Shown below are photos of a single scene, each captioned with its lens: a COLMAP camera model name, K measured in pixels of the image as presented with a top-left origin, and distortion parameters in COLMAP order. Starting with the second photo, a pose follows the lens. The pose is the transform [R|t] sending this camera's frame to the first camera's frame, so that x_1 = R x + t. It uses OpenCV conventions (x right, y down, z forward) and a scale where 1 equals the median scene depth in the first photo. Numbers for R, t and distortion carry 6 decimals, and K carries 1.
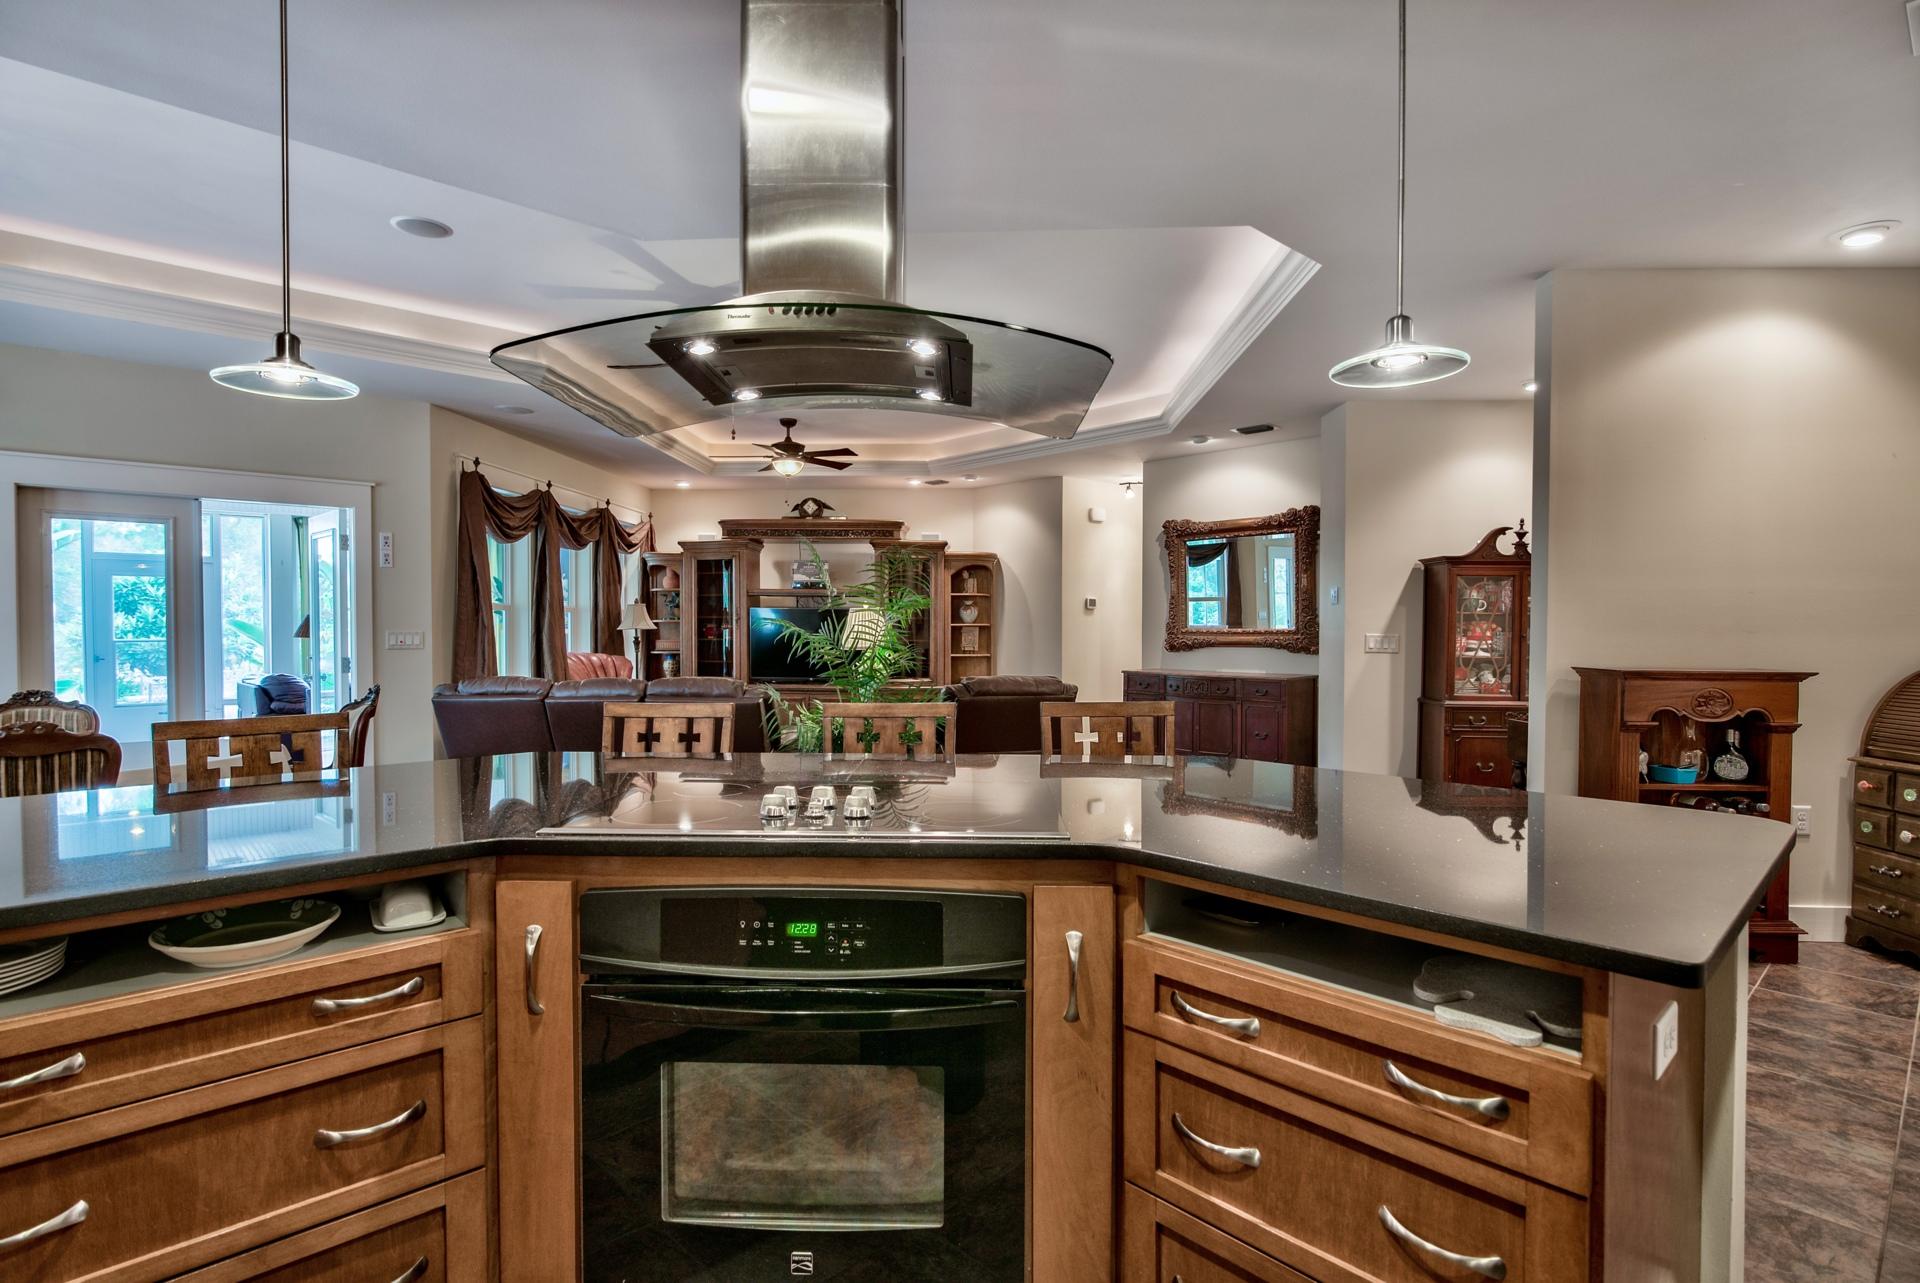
lens RADIAL K [[944.8, 0, 943.4], [0, 944.8, 642.3], [0, 0, 1]] dist [-0.002476, -0.000378]
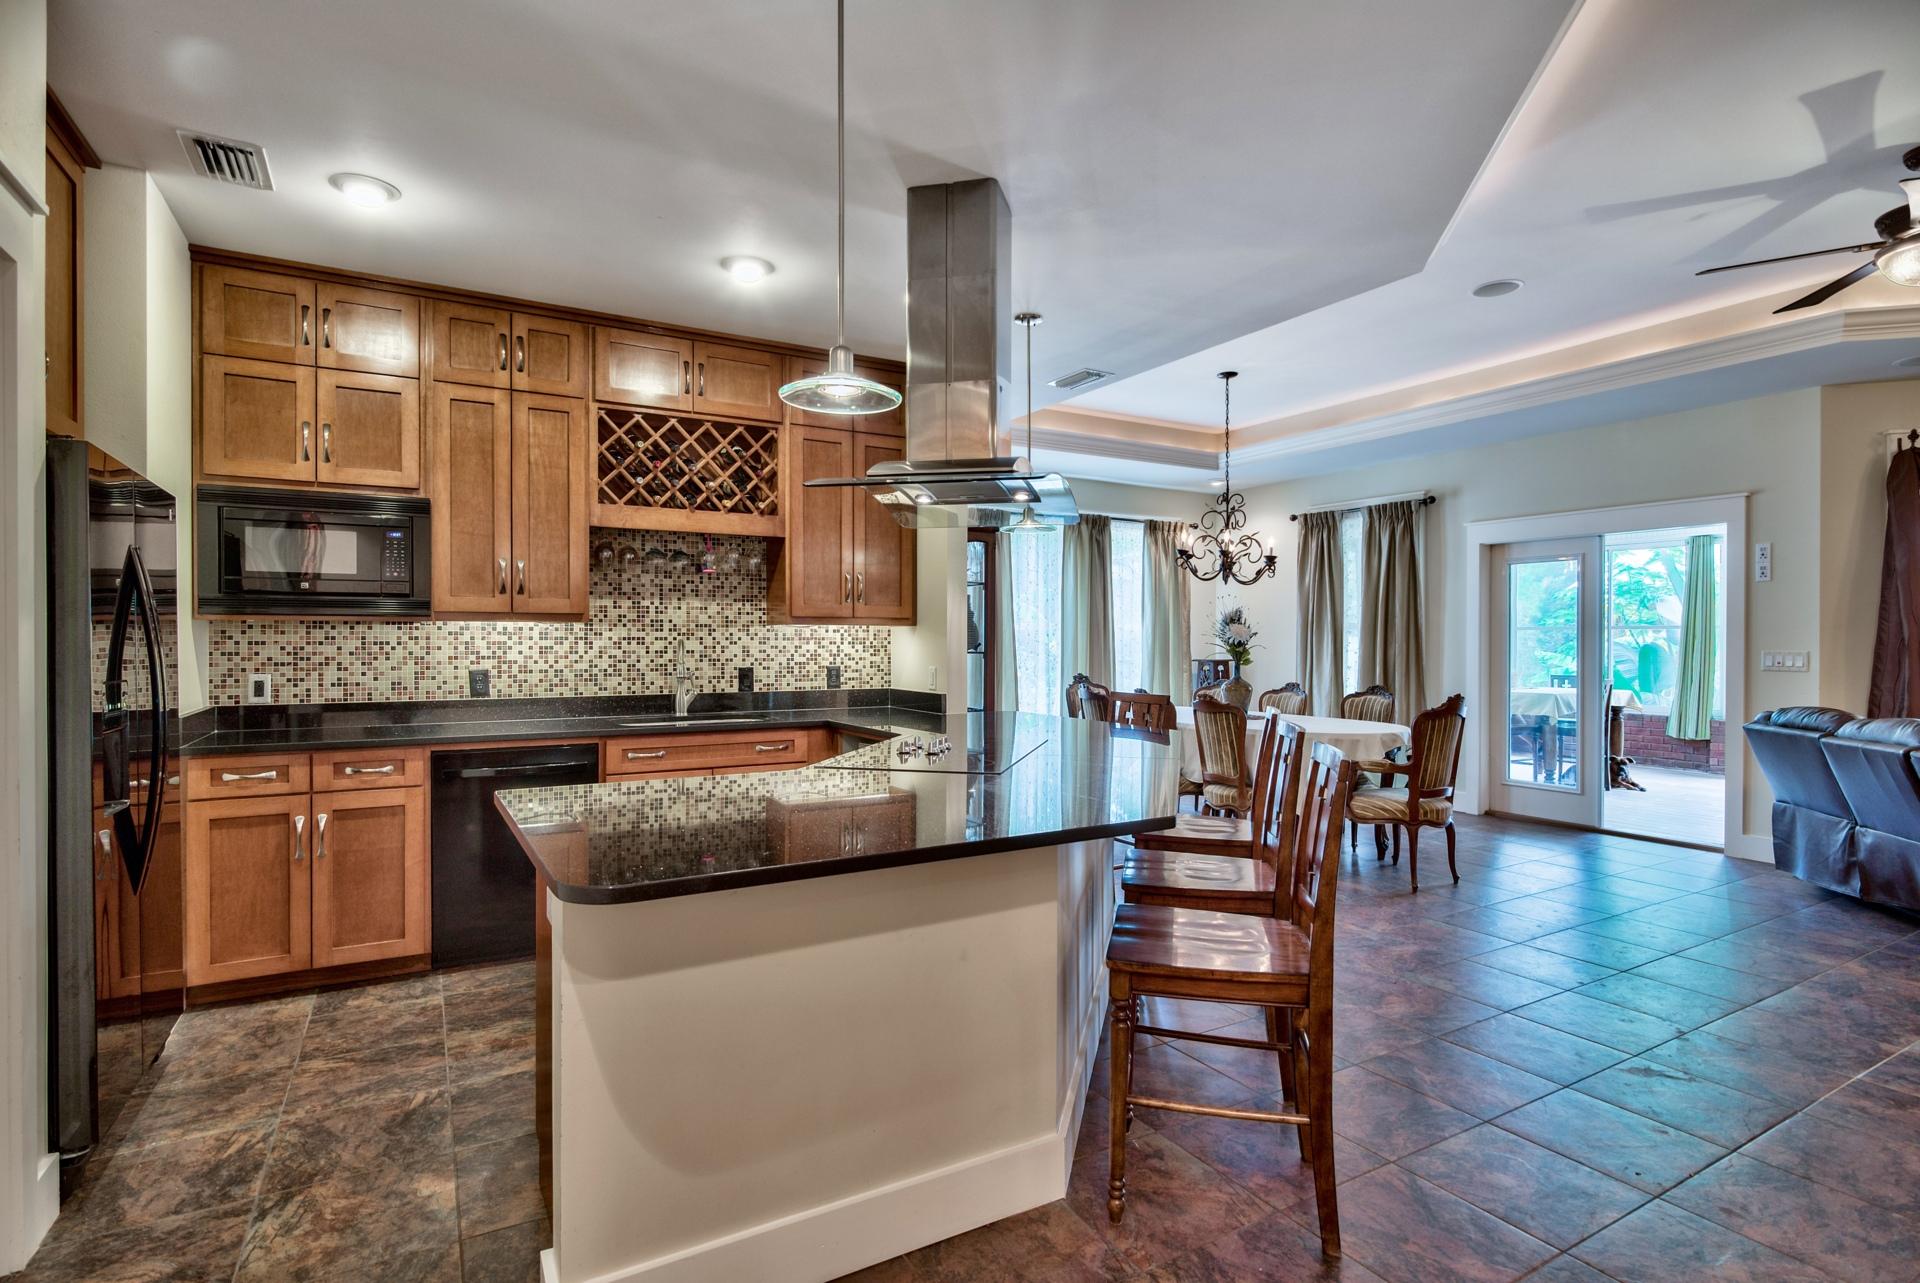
lens RADIAL K [[944.8, 0, 943.4], [0, 944.8, 642.3], [0, 0, 1]] dist [-0.002476, -0.000378]
pose [[-0.214201, 0.000447, -0.976790, 0.346770], [-0.020768, 0.999772, 0.005012, -0.006196], [0.976569, 0.021360, -0.214143, 0.309576]]
